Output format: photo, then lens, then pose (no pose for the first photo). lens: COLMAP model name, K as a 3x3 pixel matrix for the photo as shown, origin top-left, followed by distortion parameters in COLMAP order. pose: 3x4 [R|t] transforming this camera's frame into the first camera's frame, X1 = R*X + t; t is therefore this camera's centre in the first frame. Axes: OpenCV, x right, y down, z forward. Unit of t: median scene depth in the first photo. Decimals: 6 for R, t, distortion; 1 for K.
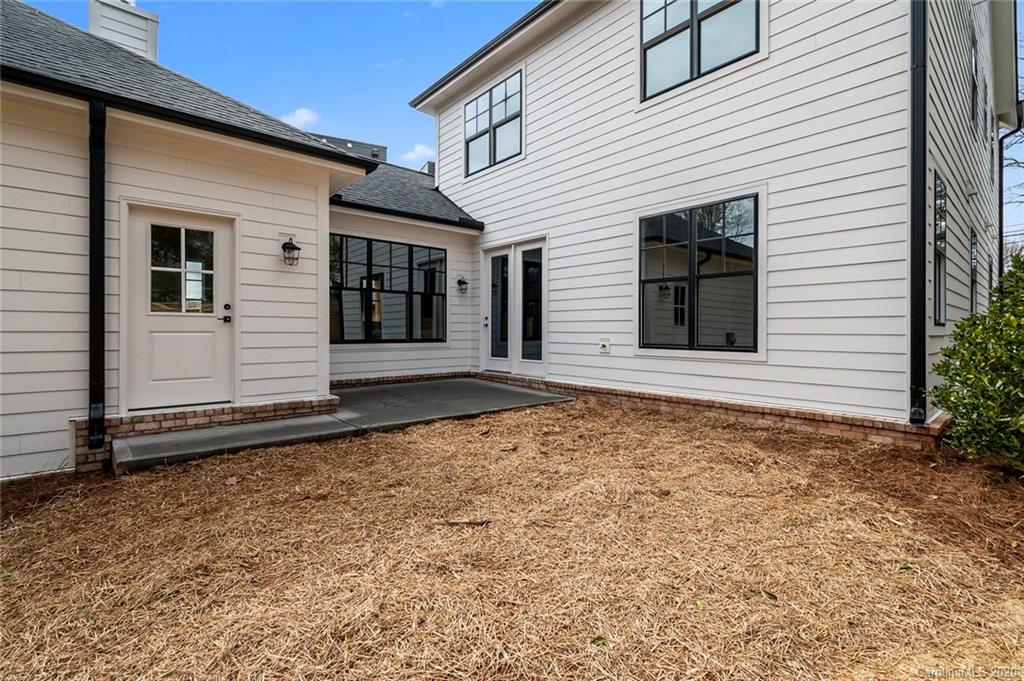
lens RADIAL K [[460.3, 0, 512.8], [0, 460.3, 330.9], [0, 0, 1]] dist [0.002418, -0.000456]
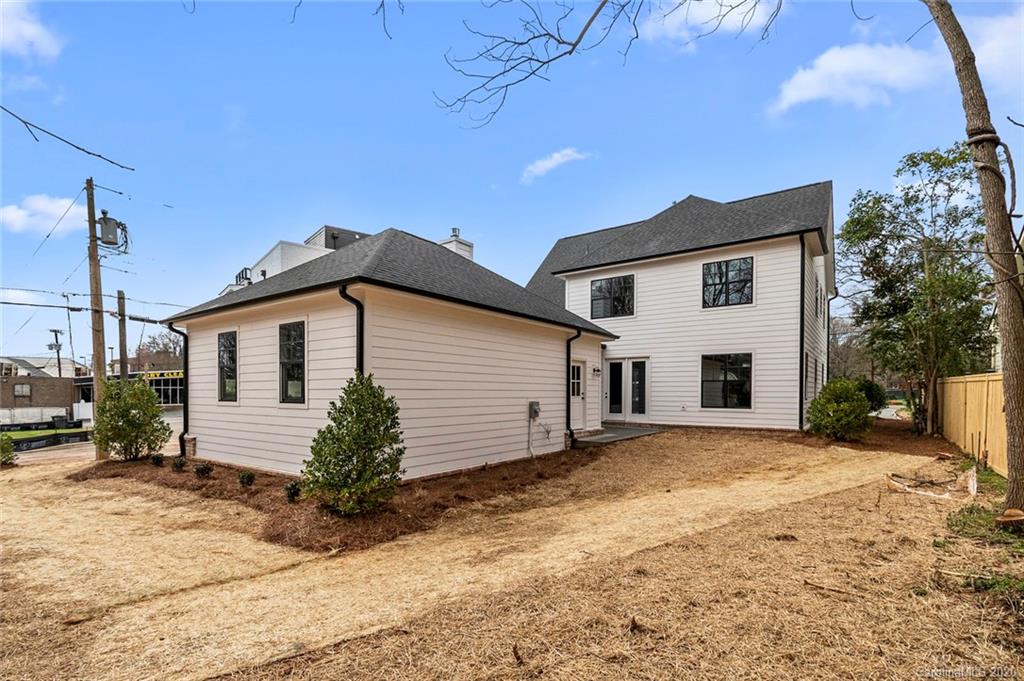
lens RADIAL K [[470.0, 0, 511.5], [0, 470.0, 396.9], [0, 0, 1]] dist [0.001327, -0.000024]
pose [[0.978789, -0.004100, 0.204829, -1.411794], [0.002068, 0.999946, 0.010136, -0.054902], [-0.204859, -0.009498, 0.978745, -1.435987]]
